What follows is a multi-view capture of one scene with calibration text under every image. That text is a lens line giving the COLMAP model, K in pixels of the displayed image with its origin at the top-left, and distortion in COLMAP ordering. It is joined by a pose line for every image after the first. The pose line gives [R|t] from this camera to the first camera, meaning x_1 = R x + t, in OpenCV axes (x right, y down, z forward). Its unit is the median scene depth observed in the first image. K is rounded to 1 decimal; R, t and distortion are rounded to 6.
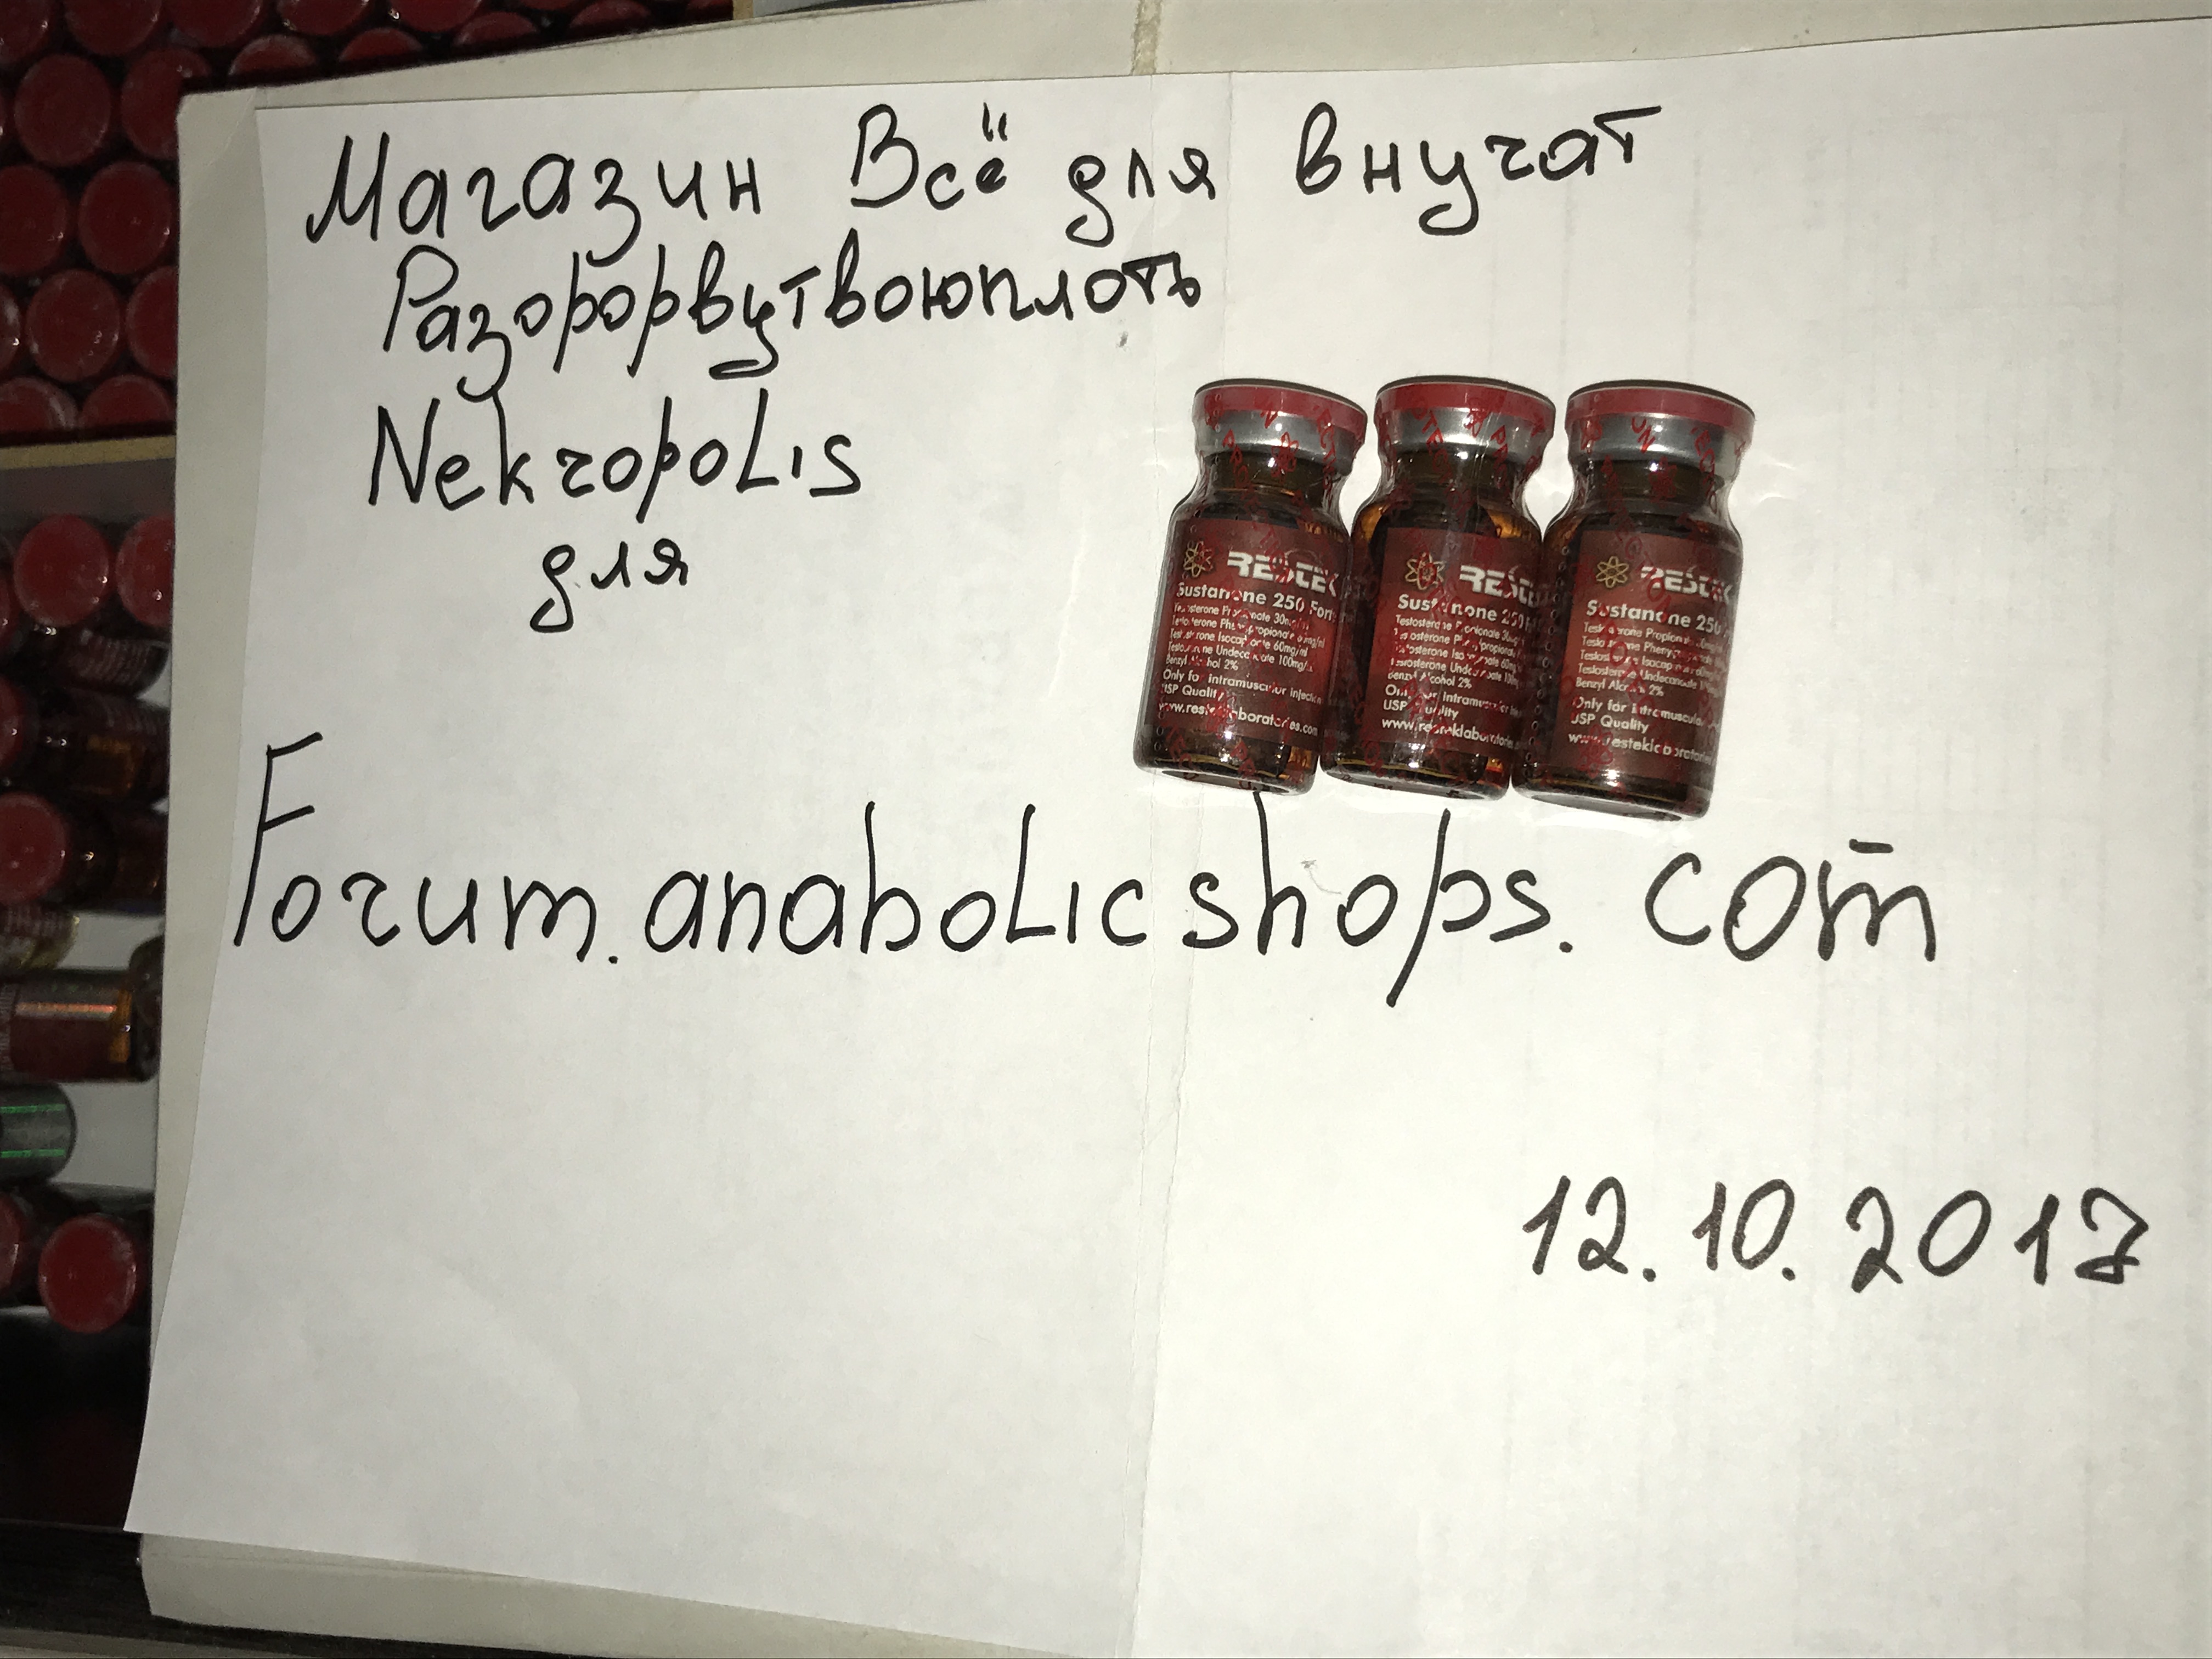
lens RADIAL K [[2304.6, 0, 1150.5], [0, 2304.6, 807.5], [0, 0, 1]] dist [0.122546, -0.513776]
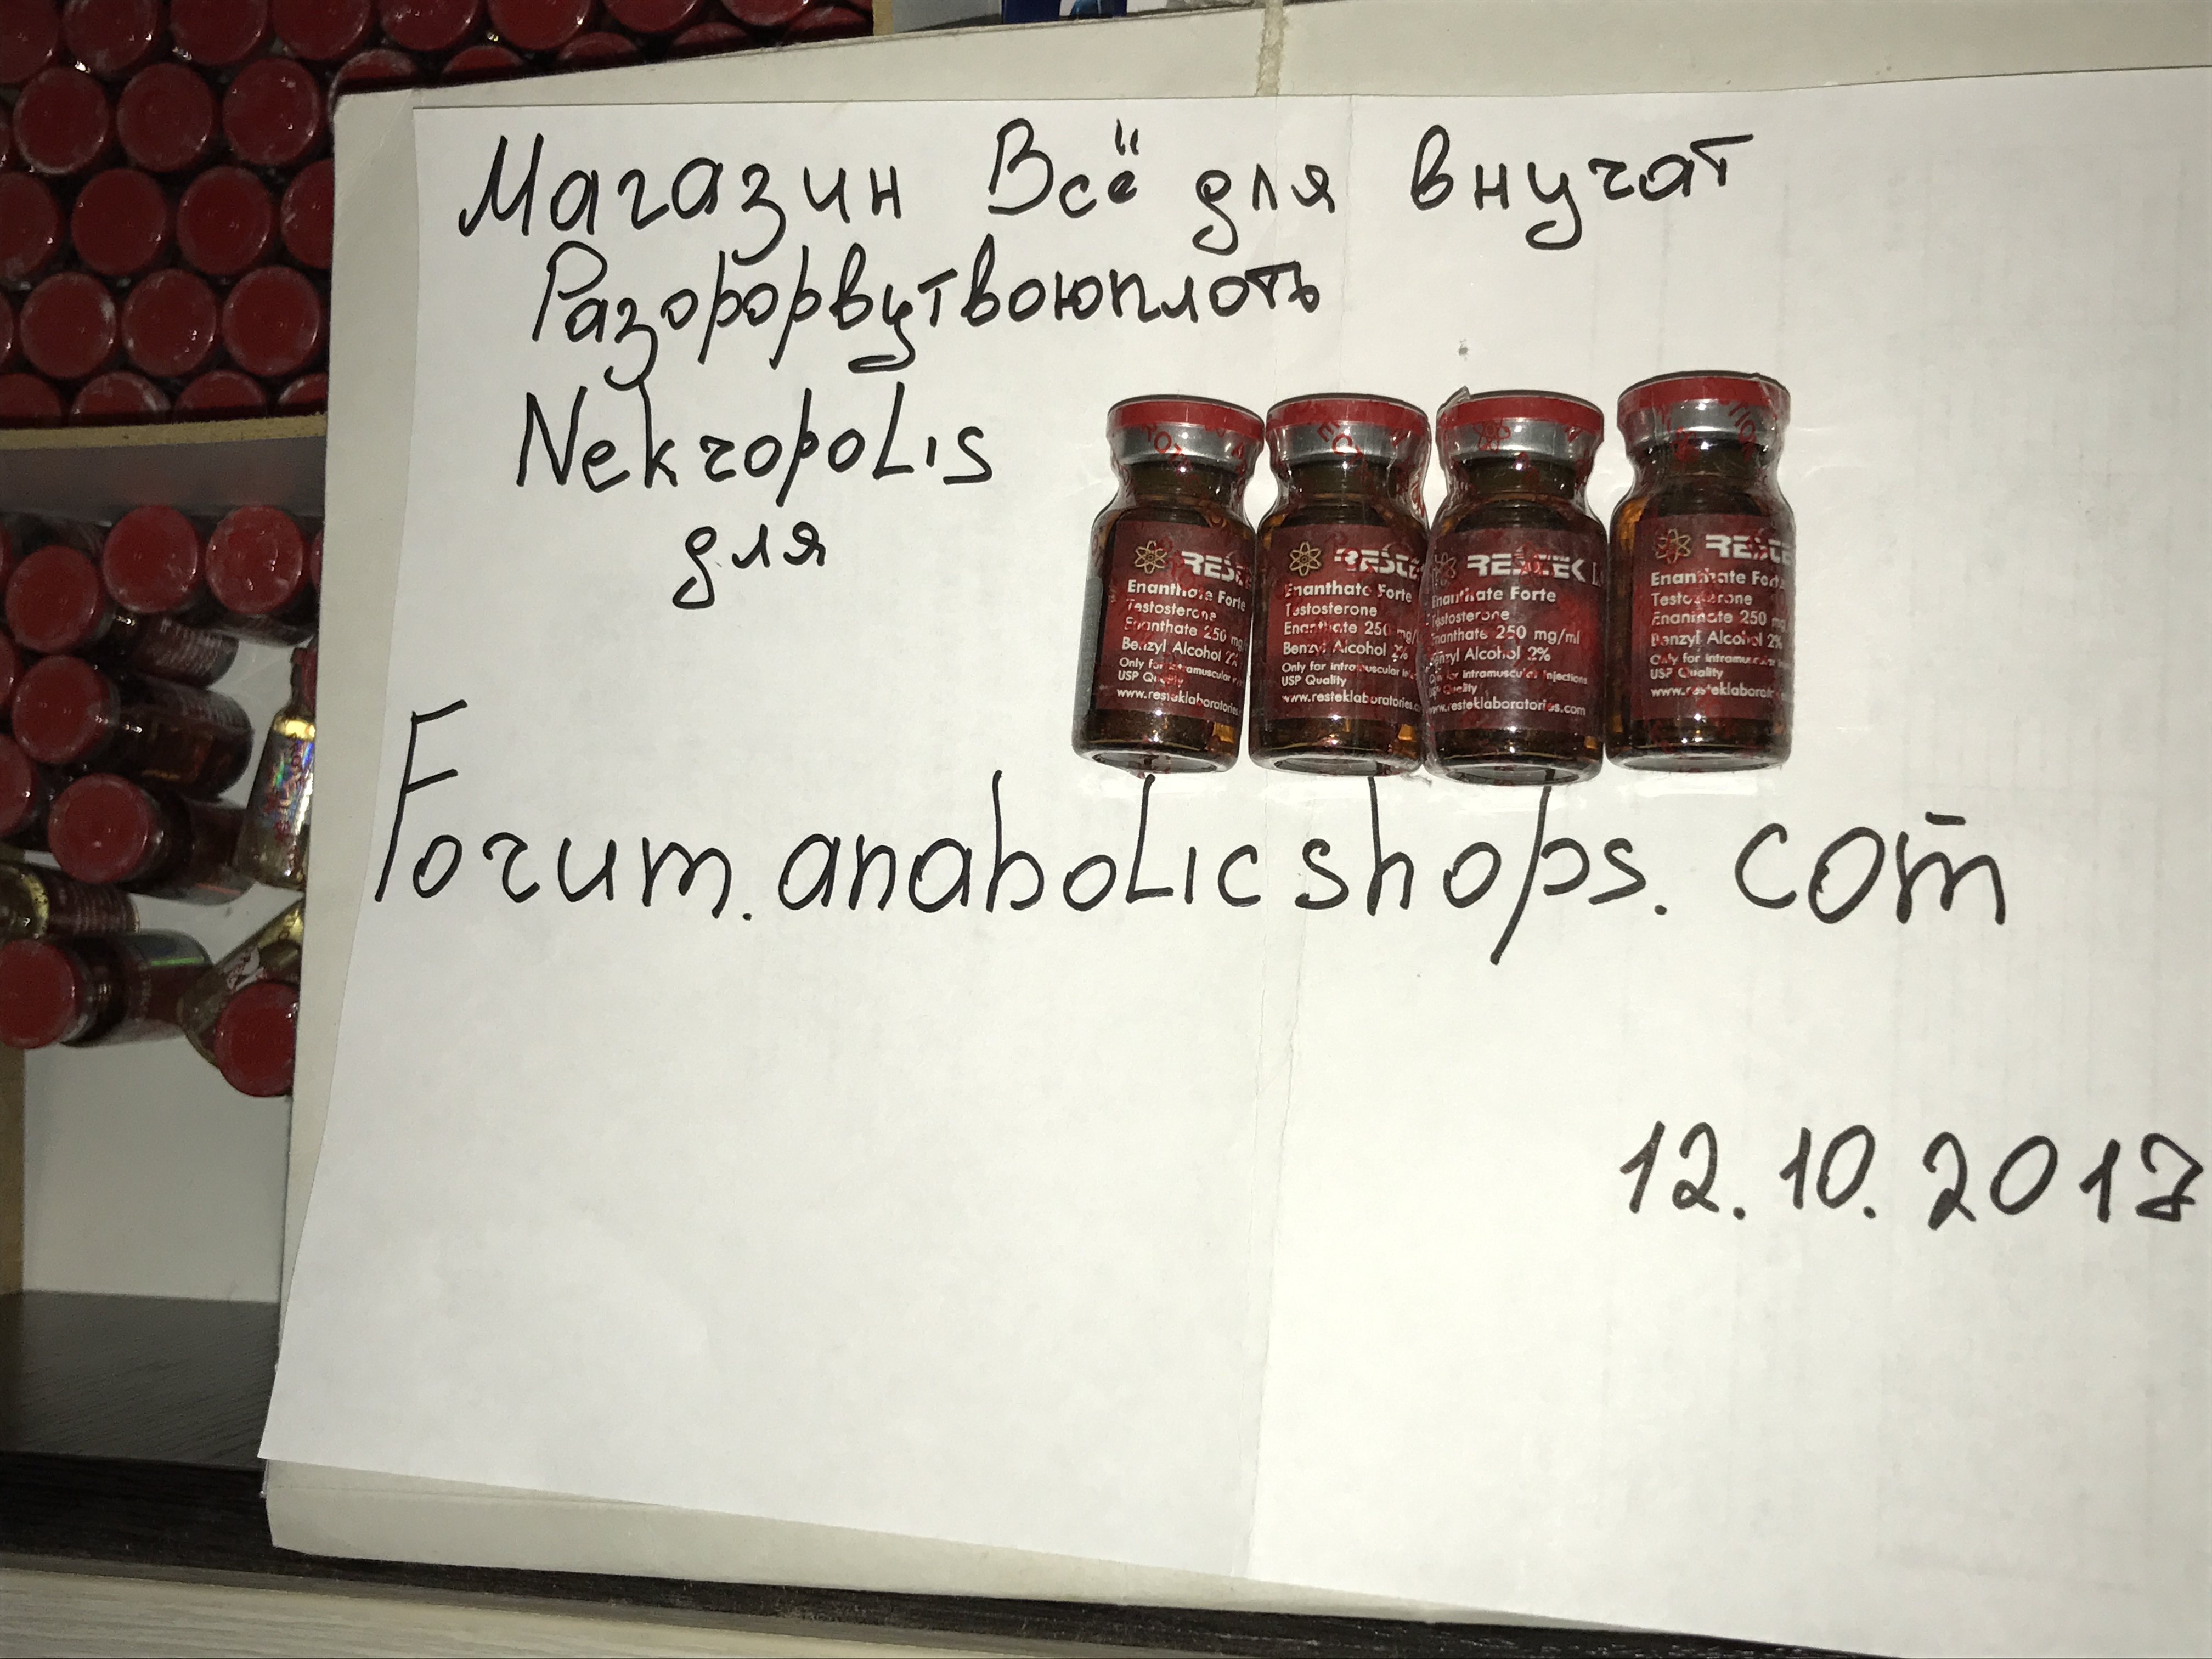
lens RADIAL K [[2304.6, 0, 1150.5], [0, 2304.6, 807.5], [0, 0, 1]] dist [0.122546, -0.513776]
pose [[0.999436, 0.017401, 0.028736, -0.080593], [-0.016582, 0.999457, -0.028466, 0.043396], [-0.029216, 0.027973, 0.999182, -0.060652]]
